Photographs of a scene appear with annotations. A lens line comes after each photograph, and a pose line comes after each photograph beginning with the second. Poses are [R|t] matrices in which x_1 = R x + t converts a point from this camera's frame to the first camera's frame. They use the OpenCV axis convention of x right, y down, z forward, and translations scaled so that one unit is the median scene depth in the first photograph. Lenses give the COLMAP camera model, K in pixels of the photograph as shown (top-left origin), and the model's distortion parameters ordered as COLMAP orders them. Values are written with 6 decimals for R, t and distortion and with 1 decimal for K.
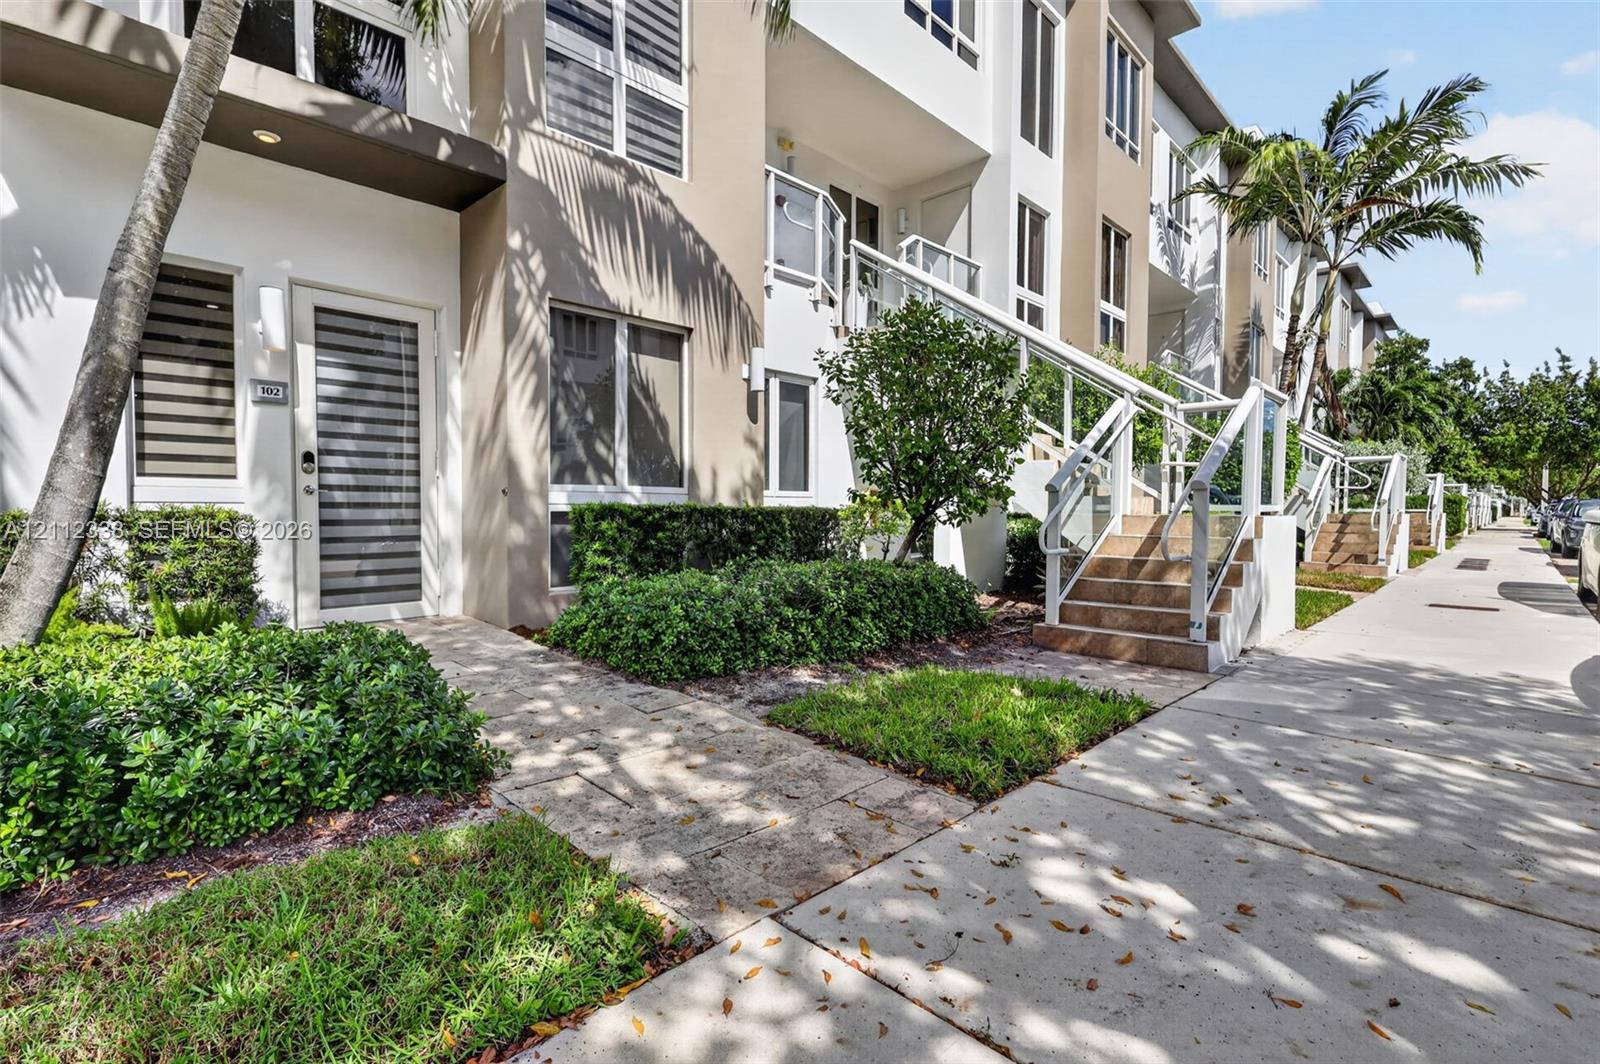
lens RADIAL K [[747.6, 0, 793.1], [0, 747.6, 531.0], [0, 0, 1]] dist [-0.000797, 0.003123]
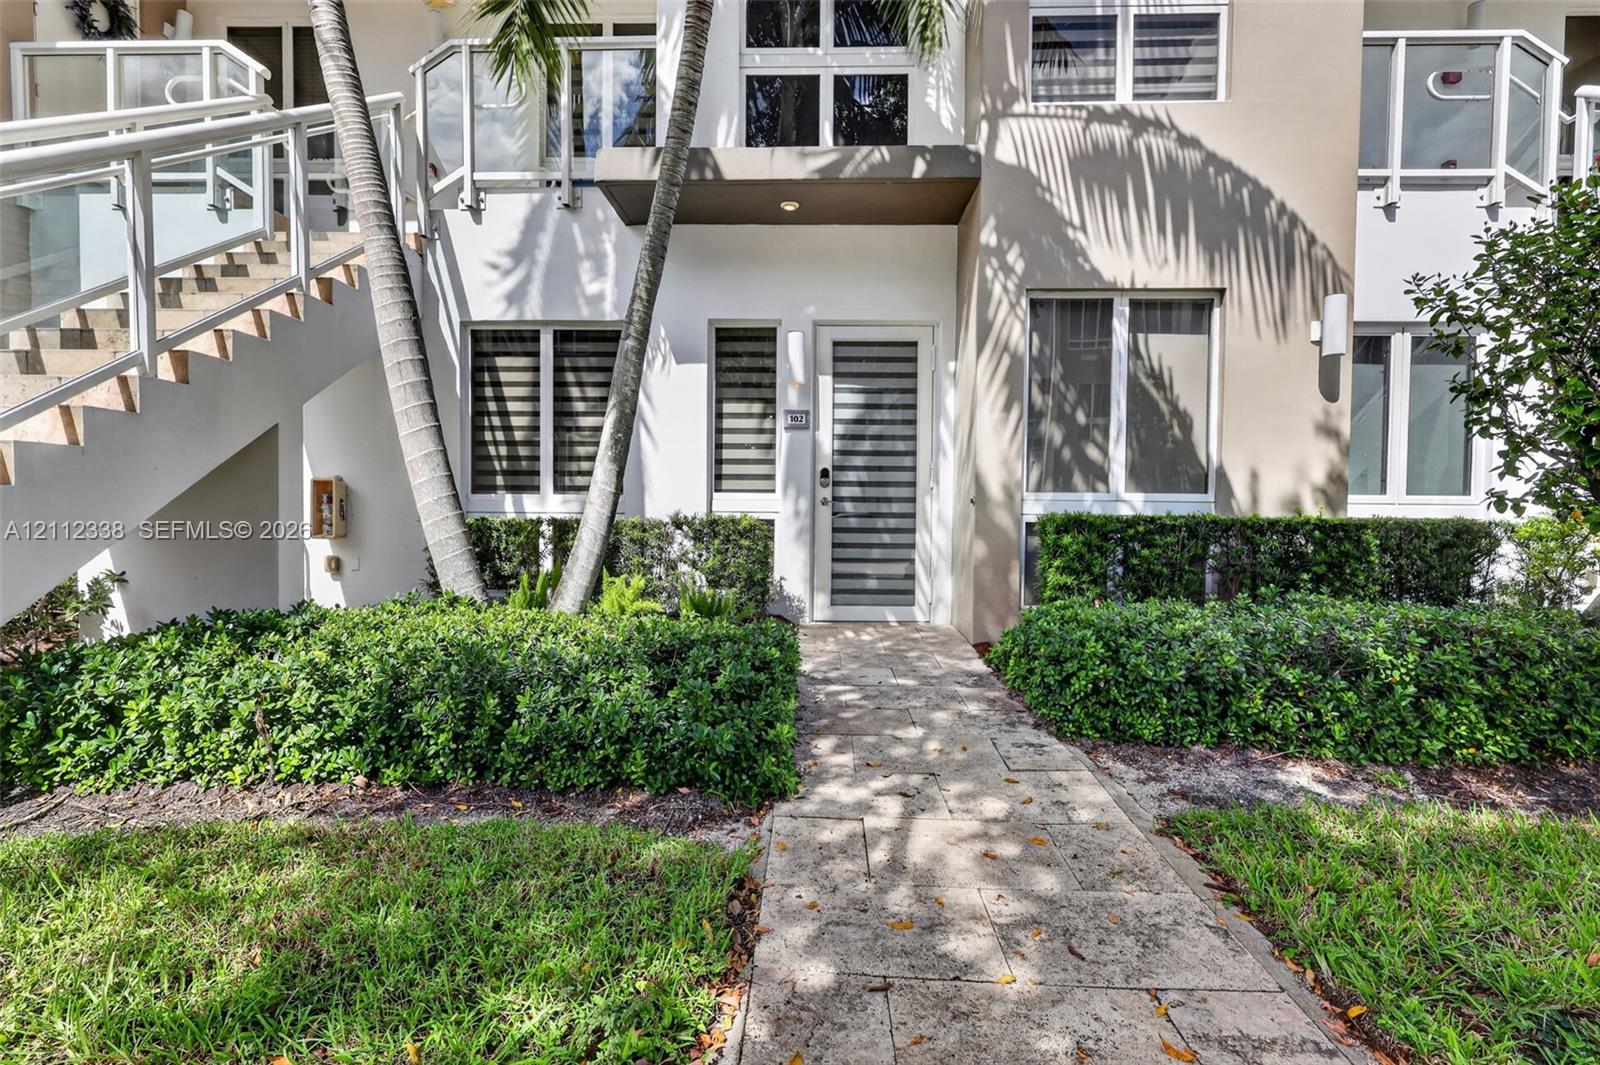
lens RADIAL K [[747.6, 0, 794.8], [0, 747.6, 530.0], [0, 0, 1]] dist [-0.000797, 0.003123]
pose [[0.679388, 0.019133, -0.733530, 0.160912], [-0.028389, 0.999597, -0.000221, -0.008704], [0.733230, 0.020974, 0.679657, 0.175416]]
